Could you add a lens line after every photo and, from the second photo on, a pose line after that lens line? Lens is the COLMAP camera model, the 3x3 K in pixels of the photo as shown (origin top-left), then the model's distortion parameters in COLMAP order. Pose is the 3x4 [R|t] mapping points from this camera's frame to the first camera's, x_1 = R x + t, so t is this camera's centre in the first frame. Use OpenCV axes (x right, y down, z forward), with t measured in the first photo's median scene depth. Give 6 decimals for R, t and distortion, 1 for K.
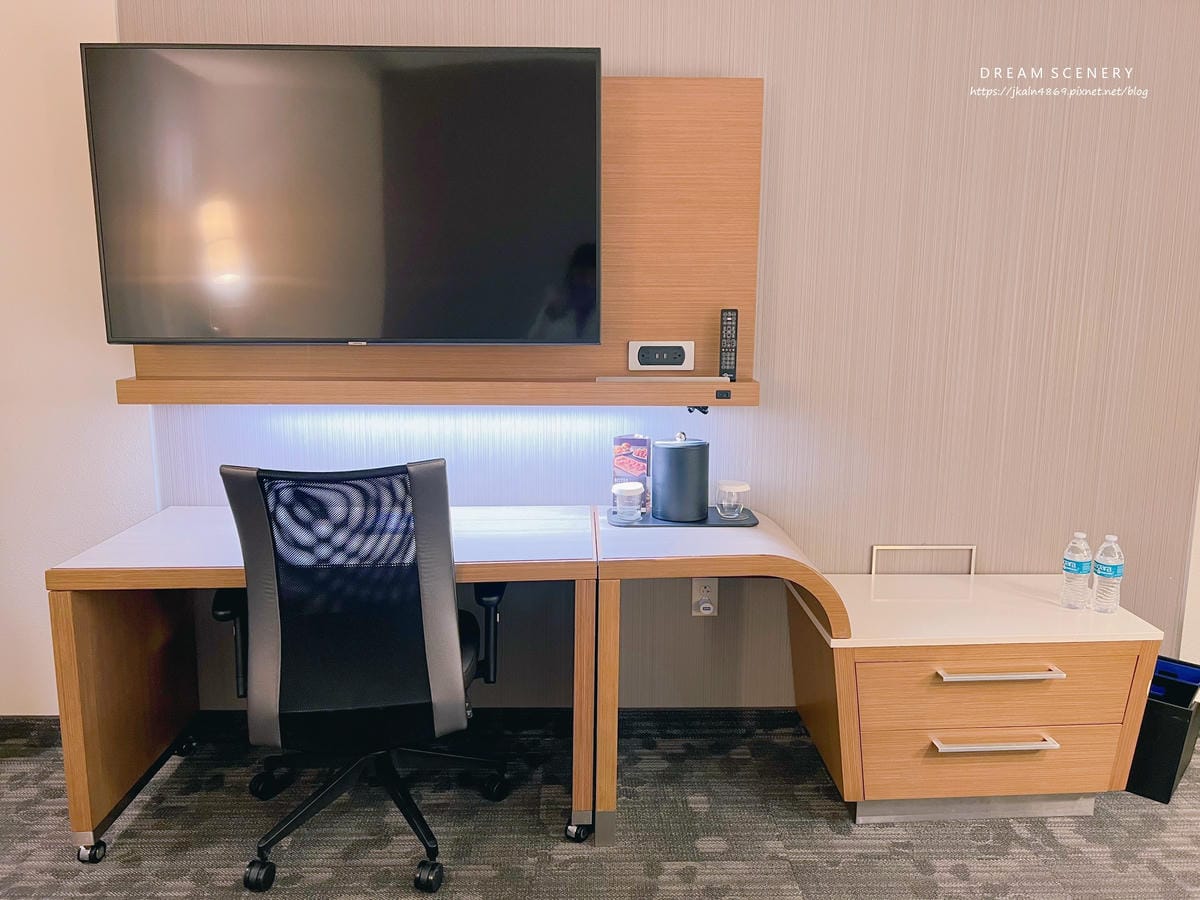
lens RADIAL K [[914.2, 0, 600.0], [0, 914.2, 450.0], [0, 0, 1]] dist [0.003846, -0.051411]
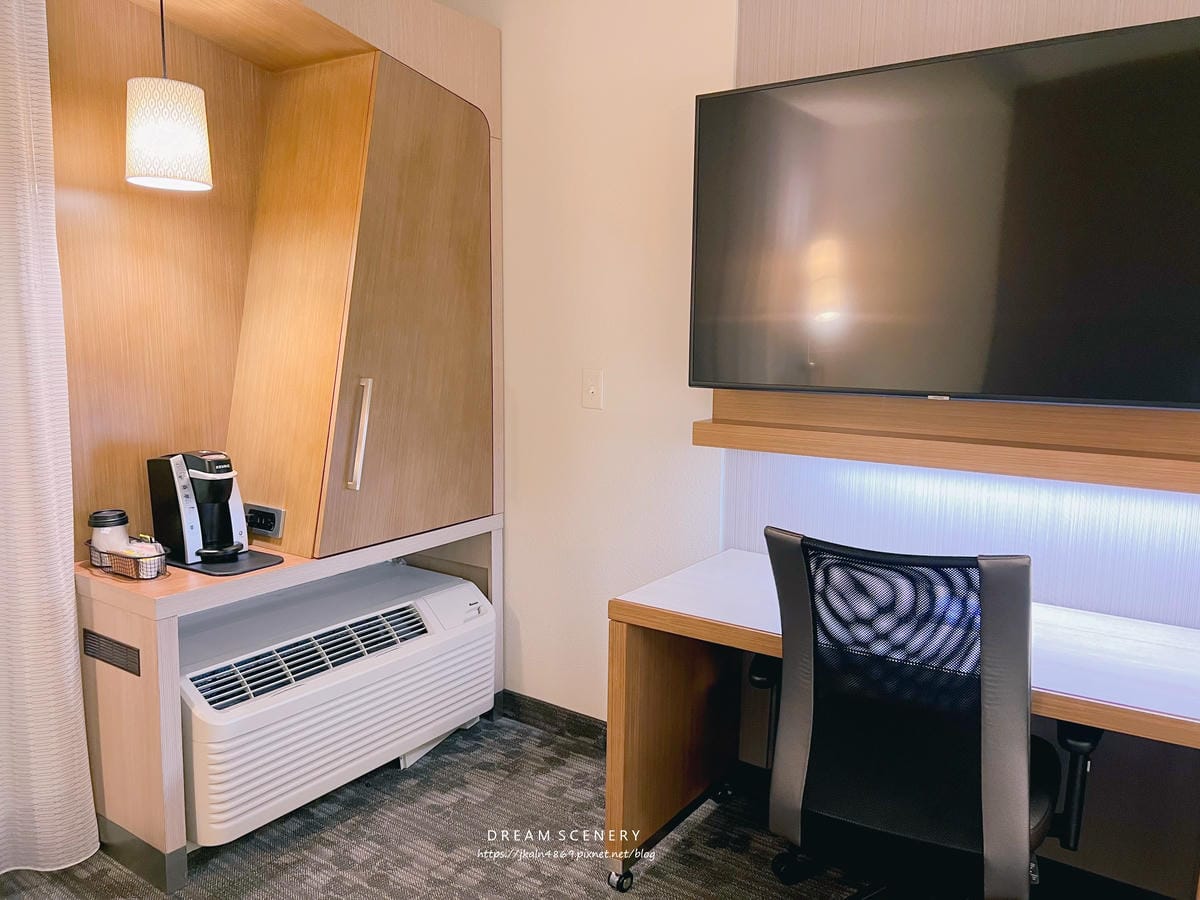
lens RADIAL K [[912.1, 0, 603.1], [0, 912.1, 472.2], [0, 0, 1]] dist [0.053147, 0.004978]
pose [[0.807841, 0.086410, -0.583031, -0.007540], [-0.093786, 0.995437, 0.017584, -0.032902], [0.581891, 0.040475, 0.812259, 0.119694]]
